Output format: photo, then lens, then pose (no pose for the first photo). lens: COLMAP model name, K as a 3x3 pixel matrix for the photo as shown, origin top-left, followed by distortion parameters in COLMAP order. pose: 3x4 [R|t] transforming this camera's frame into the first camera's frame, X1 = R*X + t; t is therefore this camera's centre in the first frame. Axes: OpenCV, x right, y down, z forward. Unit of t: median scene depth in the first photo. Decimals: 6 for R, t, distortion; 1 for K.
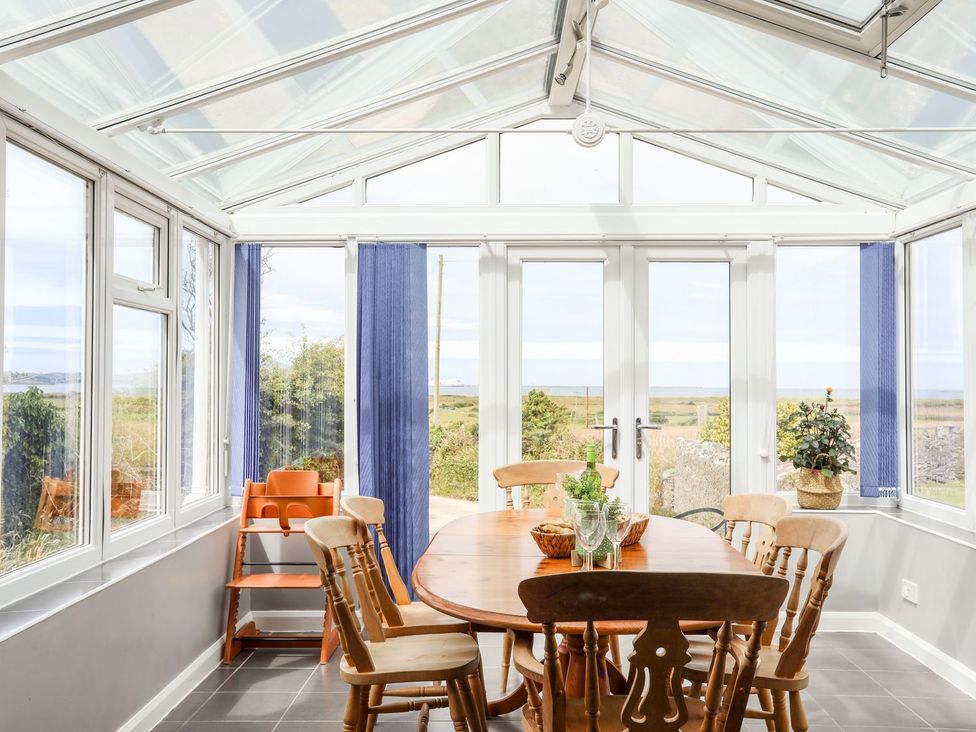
lens RADIAL K [[982.3, 0, 488.0], [0, 982.3, 366.0], [0, 0, 1]] dist [-0.003133, 0.000103]
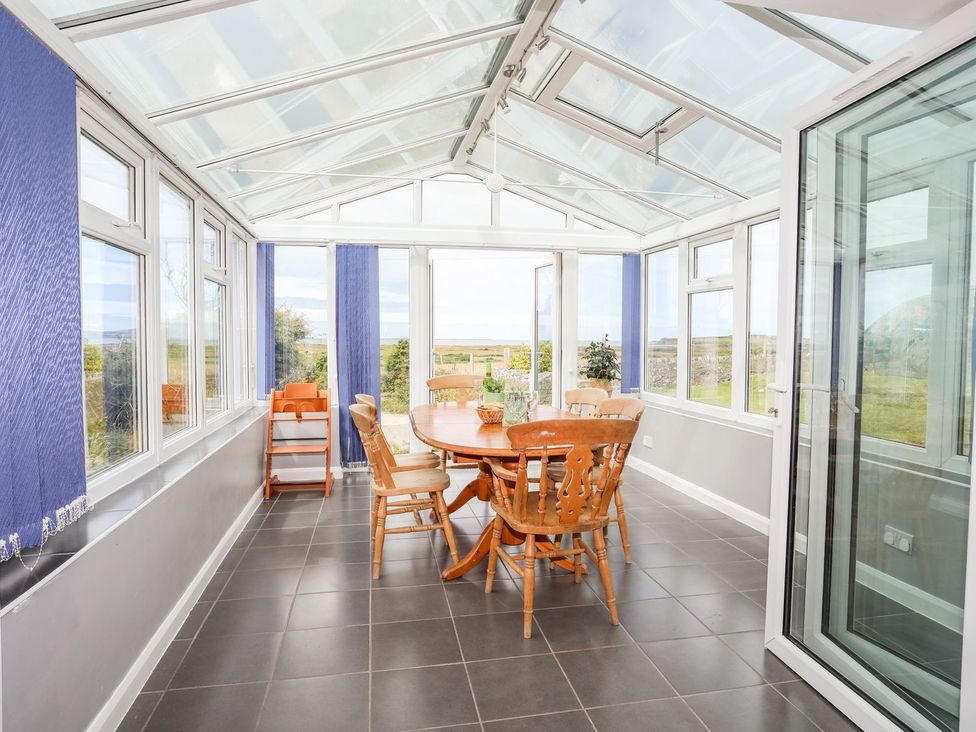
lens RADIAL K [[614.5, 0, 488.0], [0, 614.5, 366.0], [0, 0, 1]] dist [-0.060966, -0.000183]
pose [[0.976007, -0.008921, 0.217558, -0.111254], [-0.004809, 0.998034, 0.062496, 0.012240], [-0.217688, -0.062043, 0.974045, -0.056791]]
